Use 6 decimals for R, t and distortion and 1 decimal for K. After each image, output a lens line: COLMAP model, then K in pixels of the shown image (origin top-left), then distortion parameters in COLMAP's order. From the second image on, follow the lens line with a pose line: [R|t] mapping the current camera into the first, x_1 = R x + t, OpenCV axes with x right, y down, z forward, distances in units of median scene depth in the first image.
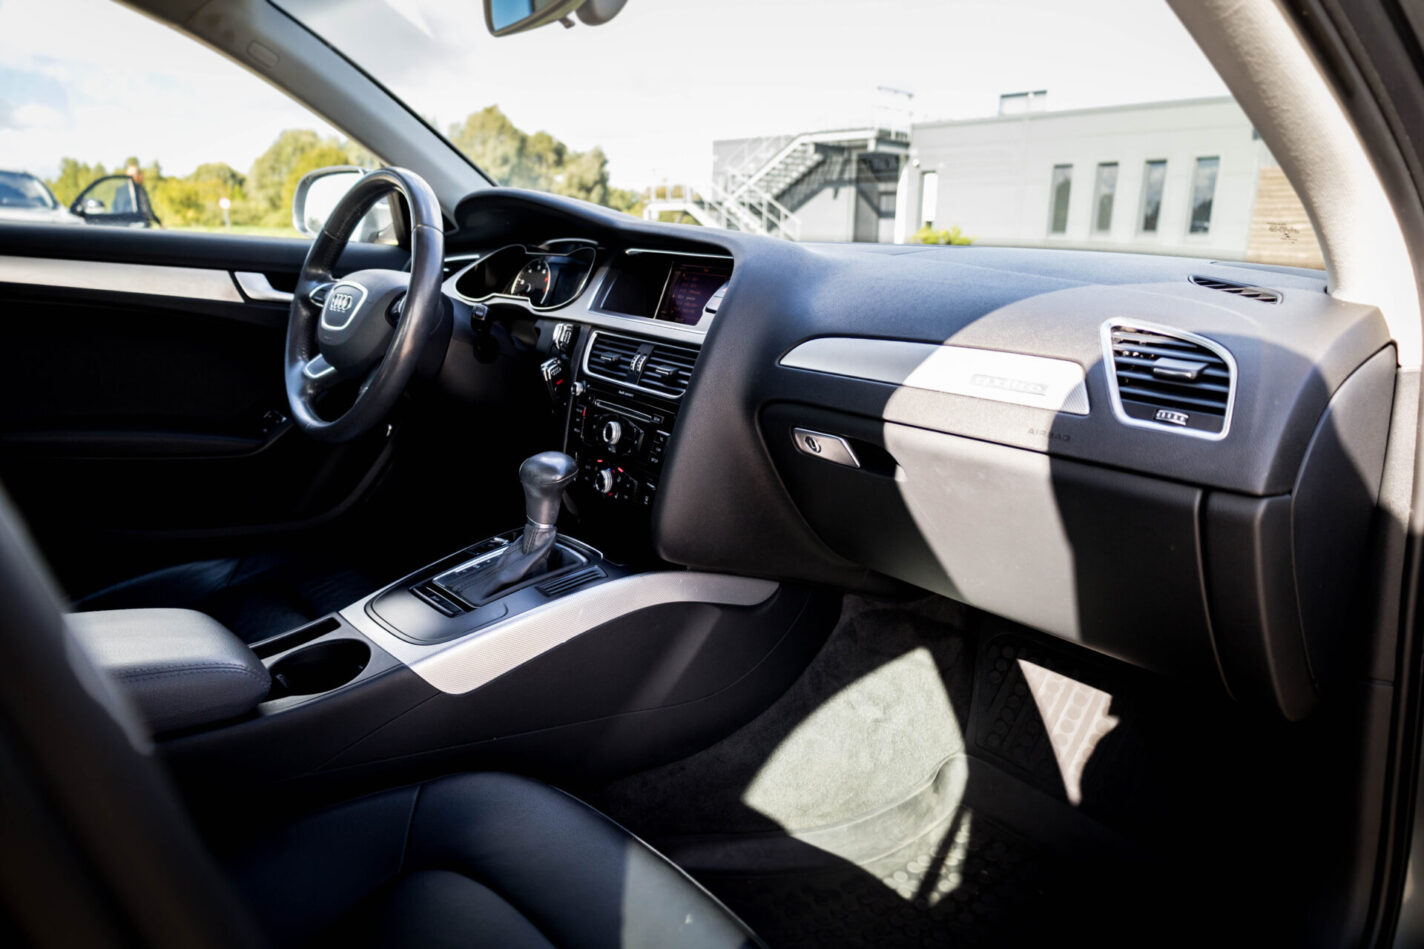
lens RADIAL K [[917.9, 0, 709.9], [0, 917.9, 510.2], [0, 0, 1]] dist [0.030240, 0.011247]
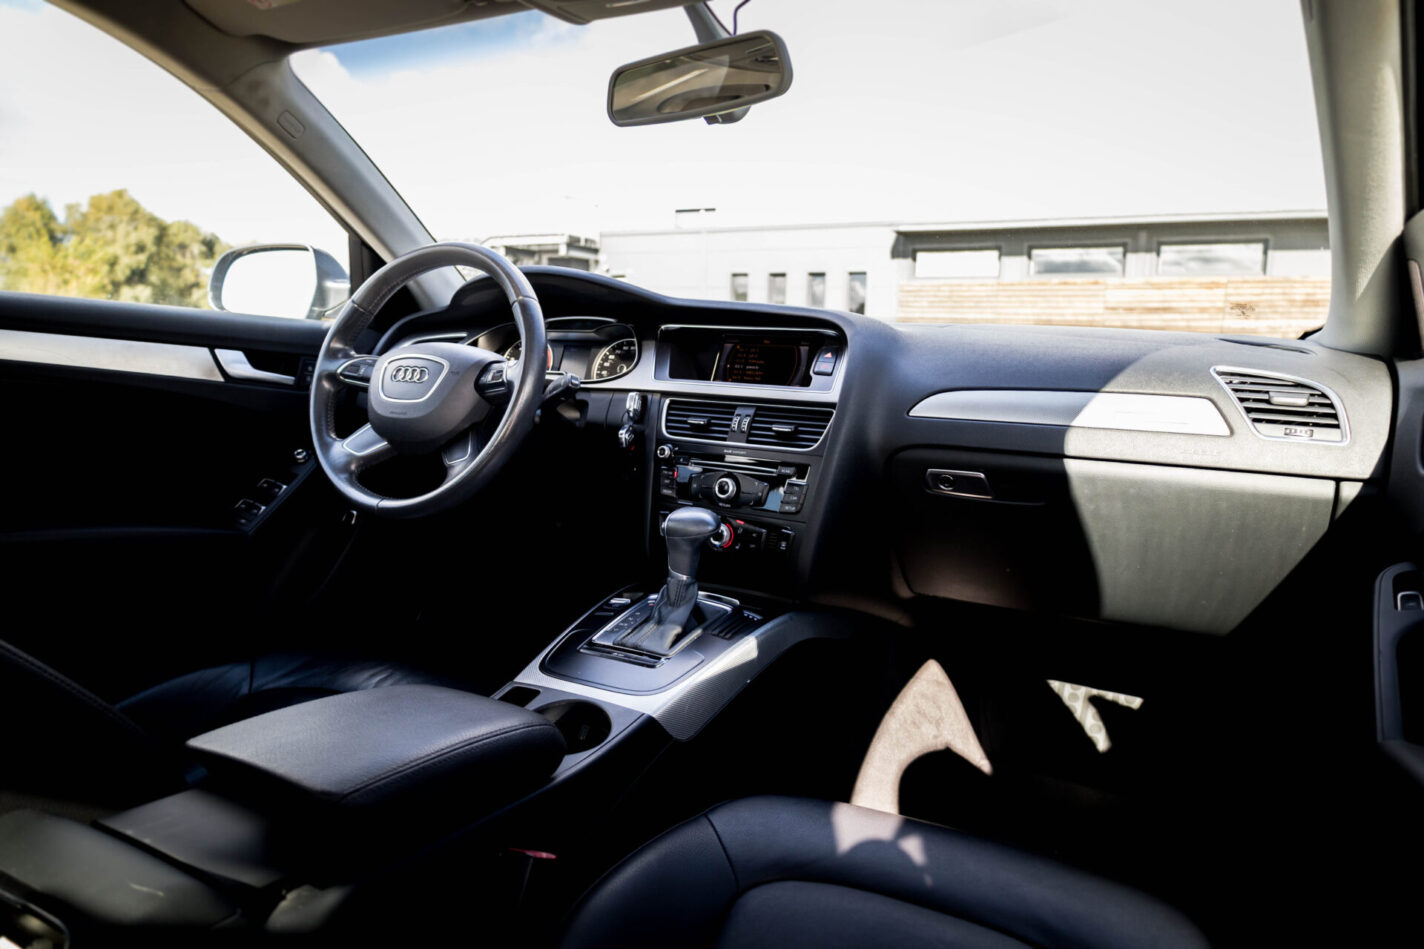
lens RADIAL K [[917.9, 0, 713.3], [0, 917.9, 519.1], [0, 0, 1]] dist [0.030240, 0.011247]
pose [[0.943460, -0.059610, 0.326081, -0.356174], [0.089499, 0.992973, -0.077428, 0.024706], [-0.319174, 0.102234, 0.942166, 0.000472]]
